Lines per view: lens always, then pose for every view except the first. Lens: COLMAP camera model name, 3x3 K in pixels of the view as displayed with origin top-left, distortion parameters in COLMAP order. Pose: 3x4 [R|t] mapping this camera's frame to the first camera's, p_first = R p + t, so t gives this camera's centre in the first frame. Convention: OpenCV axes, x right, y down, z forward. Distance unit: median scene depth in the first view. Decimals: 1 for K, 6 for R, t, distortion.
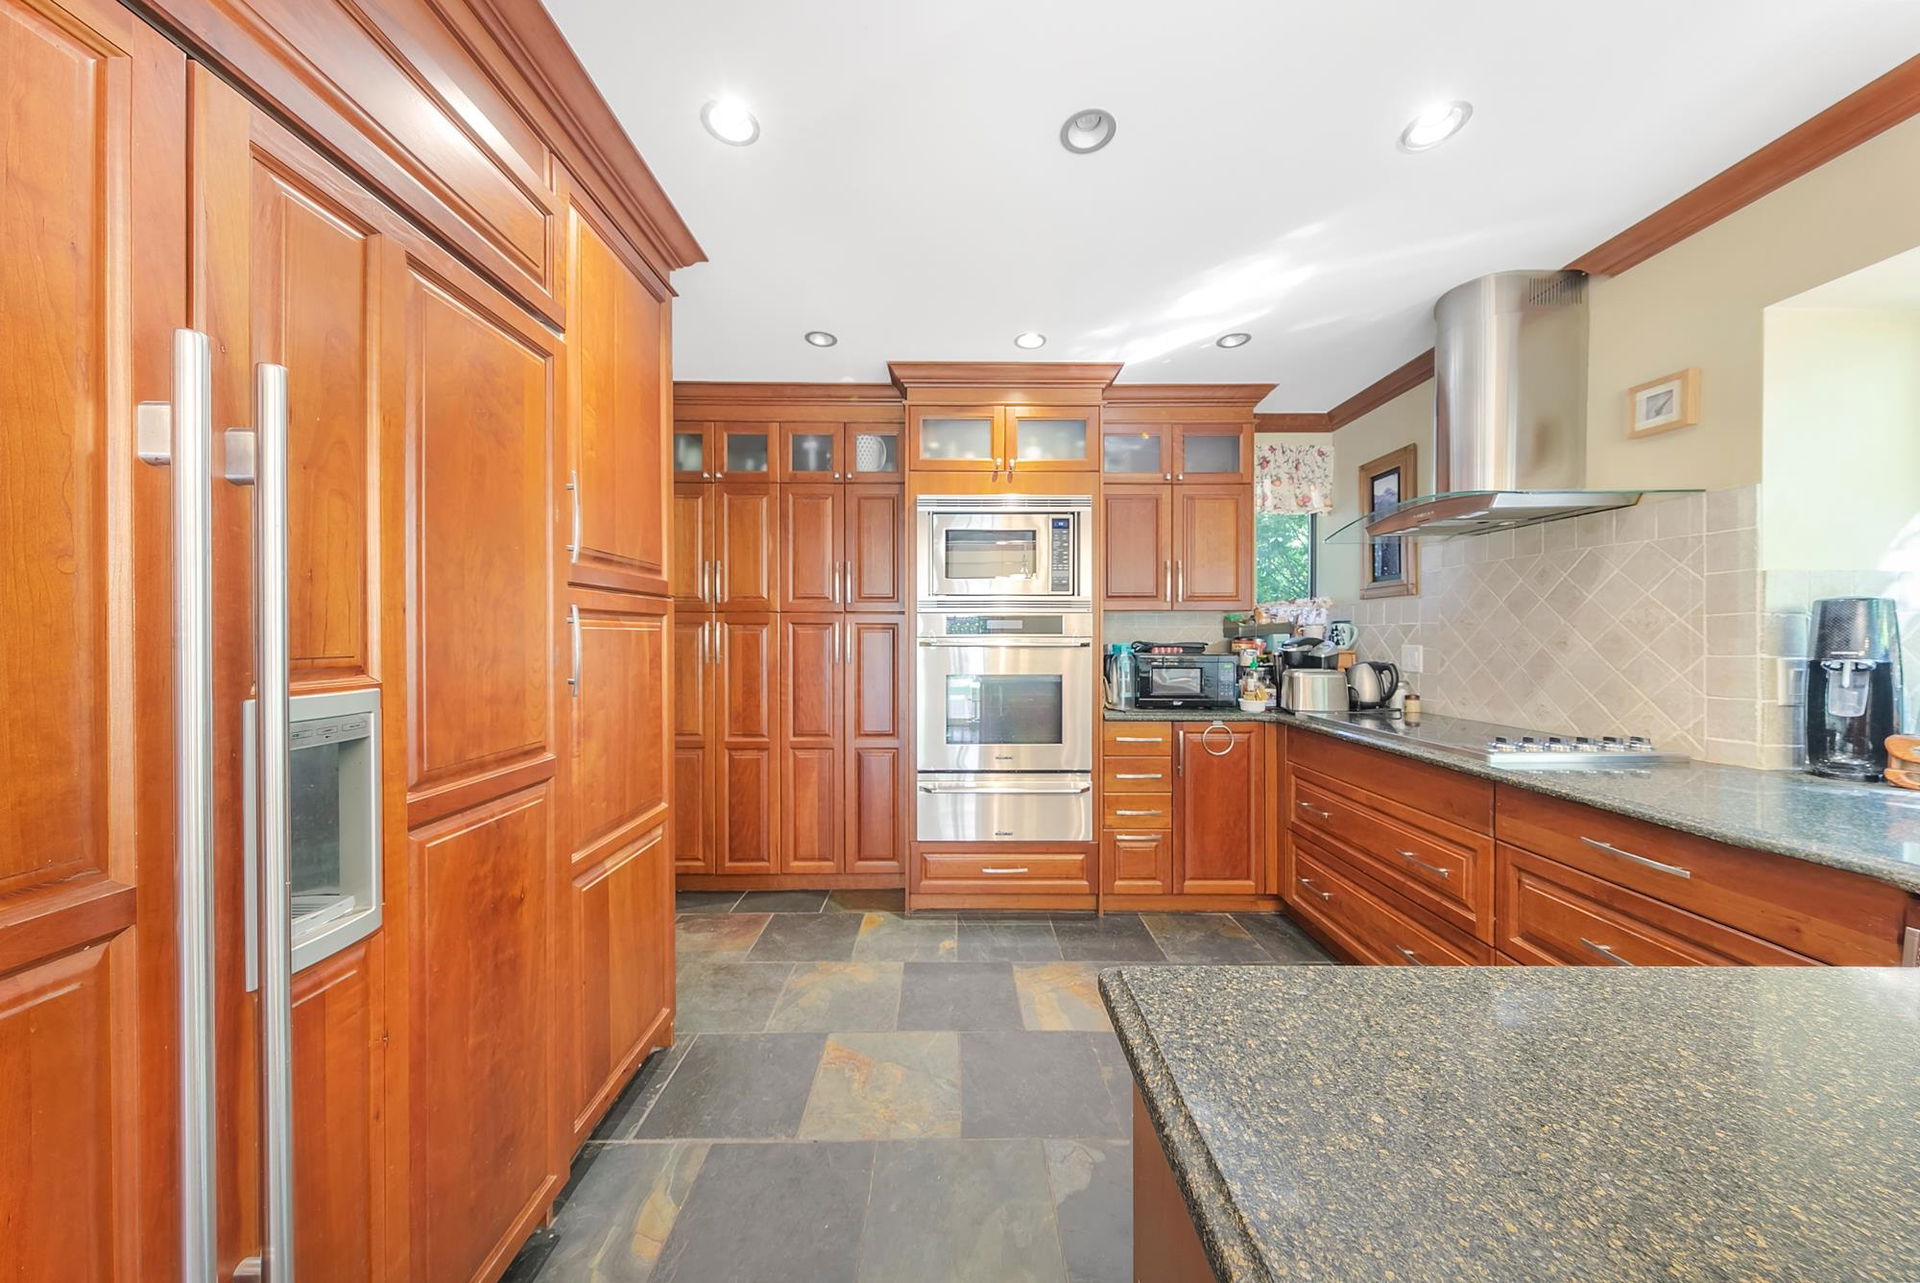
lens RADIAL K [[612.5, 0, 951.0], [0, 612.5, 640.4], [0, 0, 1]] dist [0.002677, -0.000026]
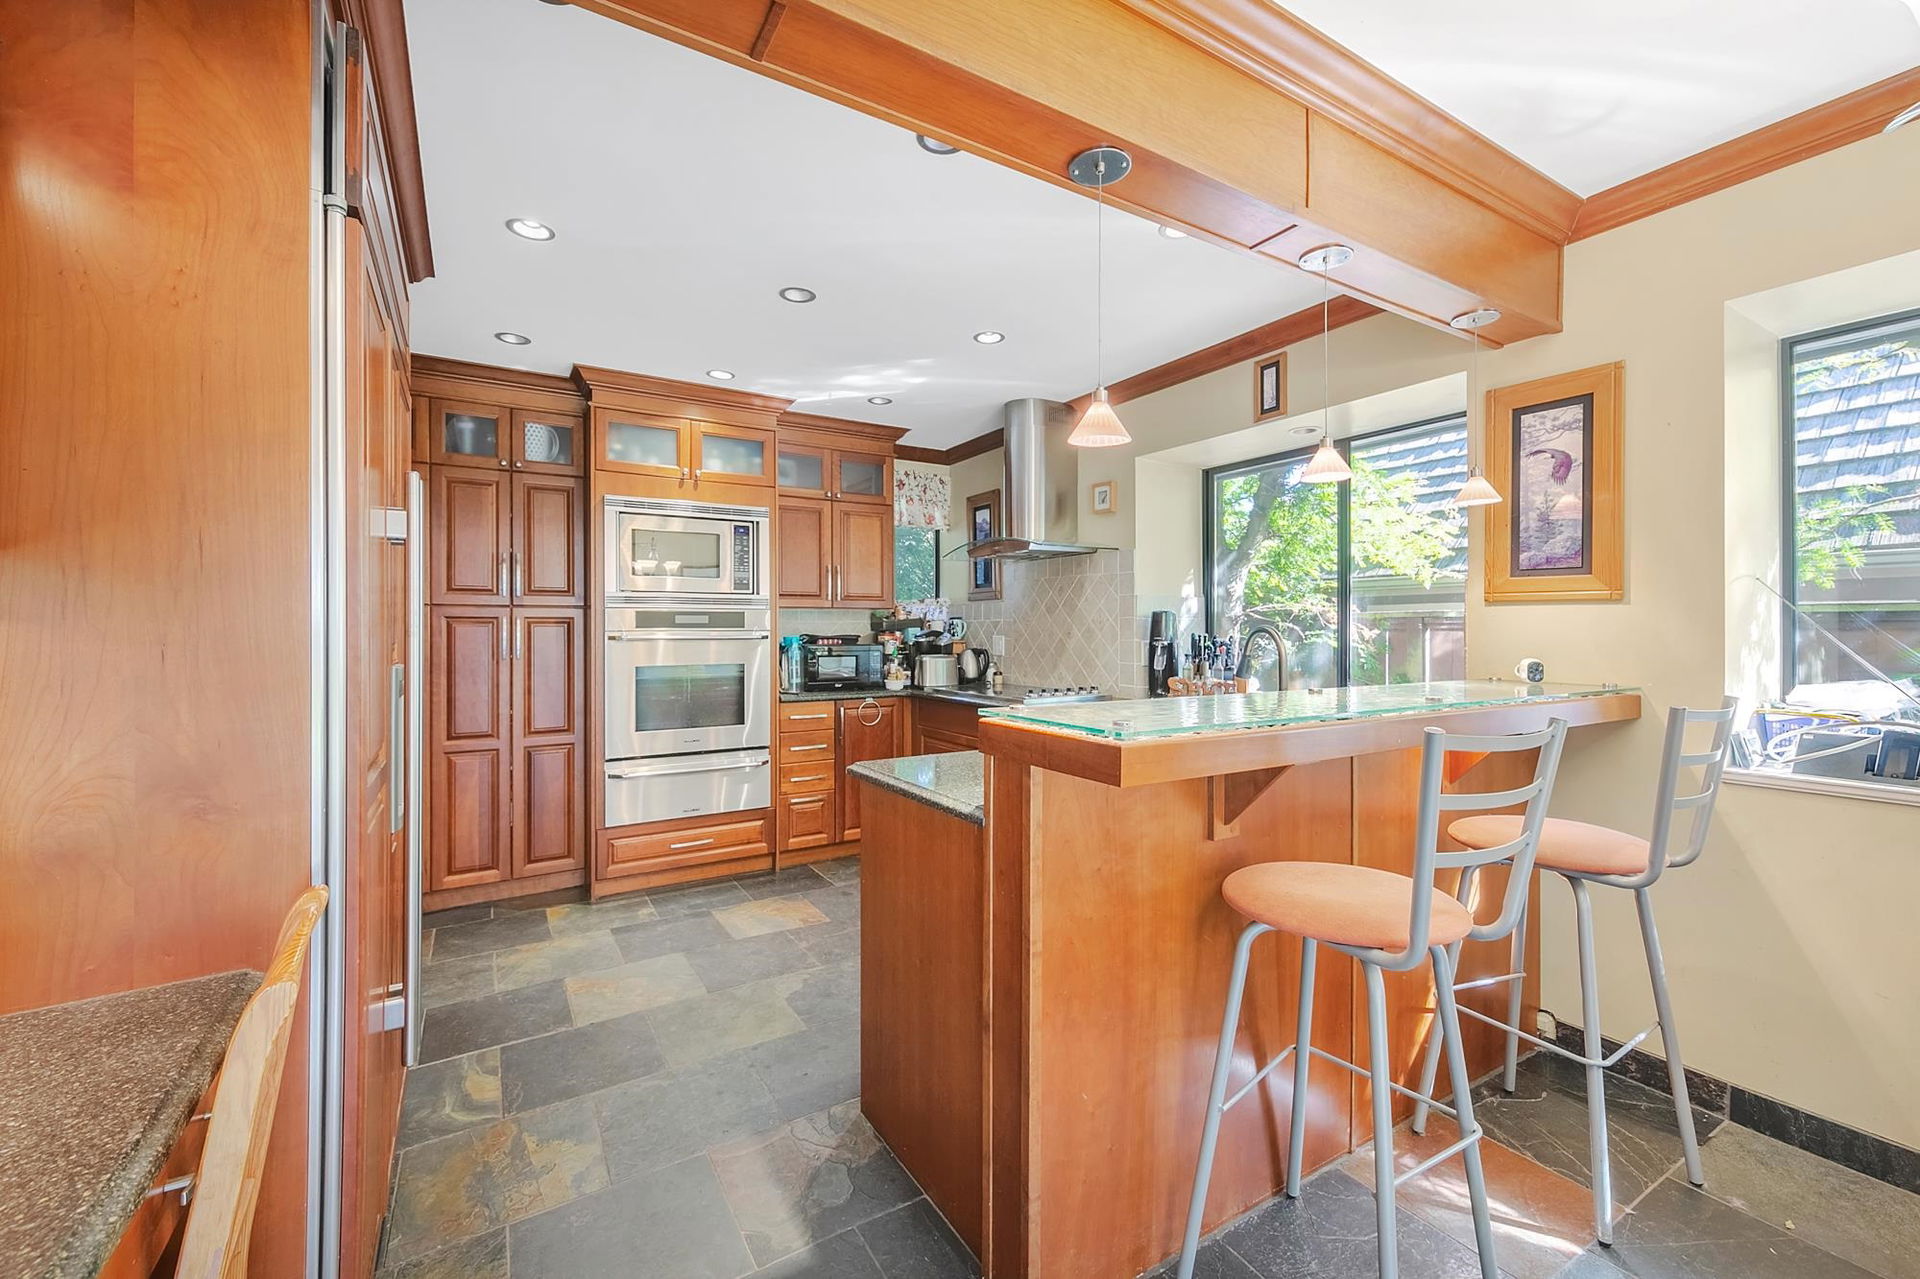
lens RADIAL K [[788.2, 0, 958.9], [0, 788.2, 630.7], [0, 0, 1]] dist [0.000172, -0.000031]
pose [[0.855507, -0.003739, 0.517778, -0.231441], [0.005161, 0.999986, -0.001306, -0.001534], [-0.517766, 0.003789, 0.855514, -0.452966]]
